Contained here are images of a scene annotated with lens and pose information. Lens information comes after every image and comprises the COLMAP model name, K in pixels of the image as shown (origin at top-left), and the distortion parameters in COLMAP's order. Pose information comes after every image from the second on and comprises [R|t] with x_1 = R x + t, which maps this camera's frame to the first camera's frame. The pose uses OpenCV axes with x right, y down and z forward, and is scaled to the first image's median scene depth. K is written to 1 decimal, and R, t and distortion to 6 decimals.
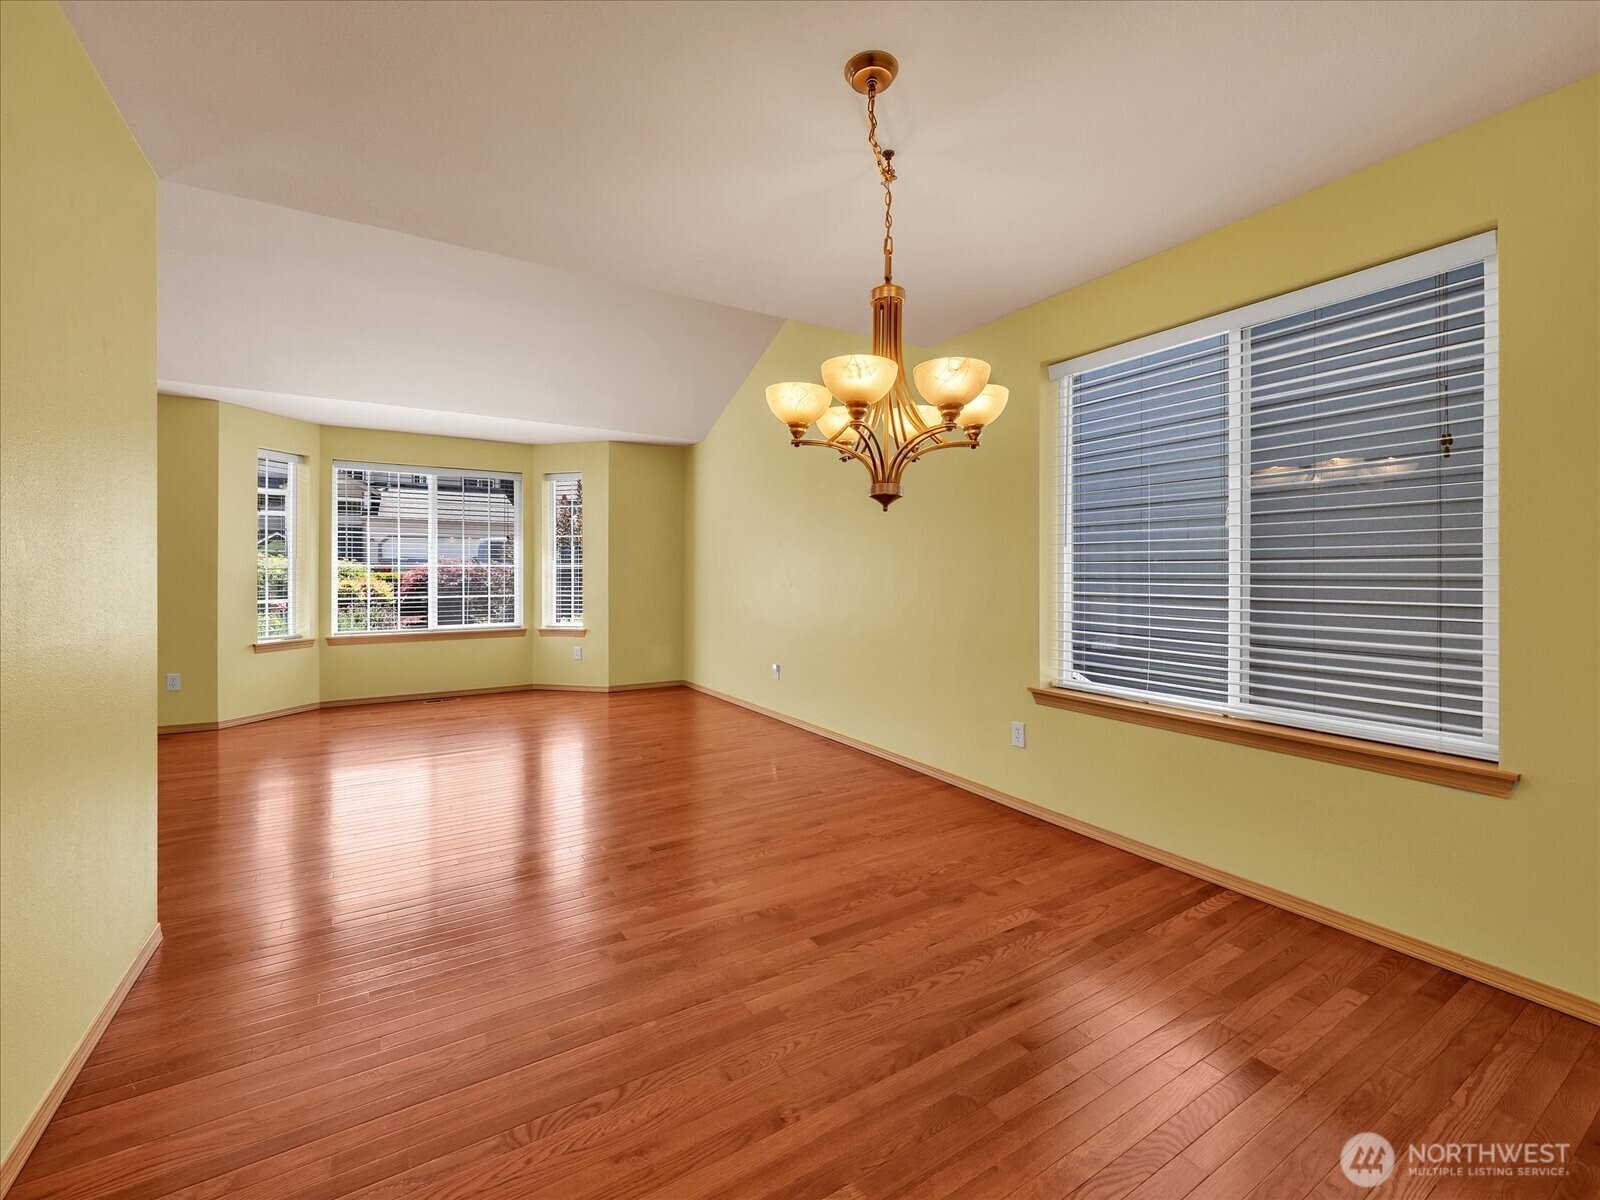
lens RADIAL K [[685.4, 0, 801.2], [0, 685.4, 576.6], [0, 0, 1]] dist [0.000342, 0.000026]
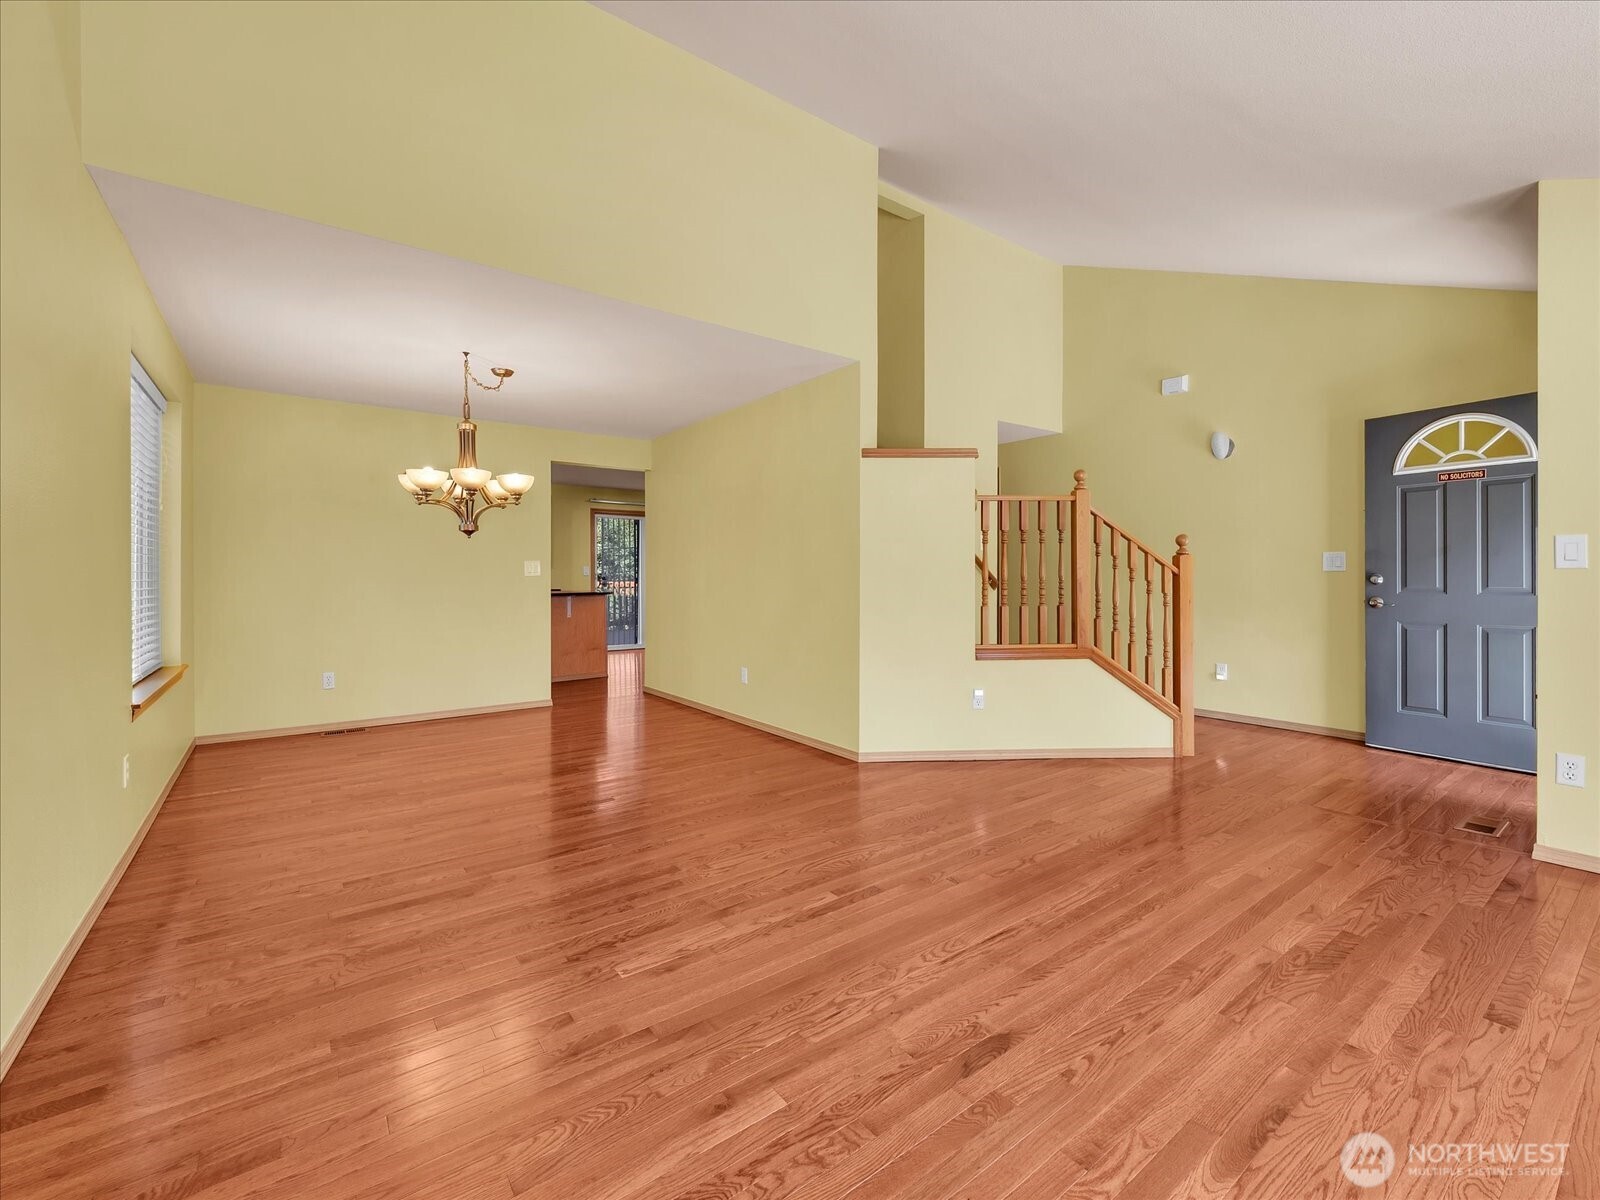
lens RADIAL K [[685.4, 0, 801.2], [0, 685.4, 576.6], [0, 0, 1]] dist [0.000342, 0.000026]
pose [[-0.995897, 0.003925, -0.090409, -0.440082], [0.003720, 0.999990, 0.002435, 0.000685], [0.090418, 0.002089, -0.995902, 2.053348]]
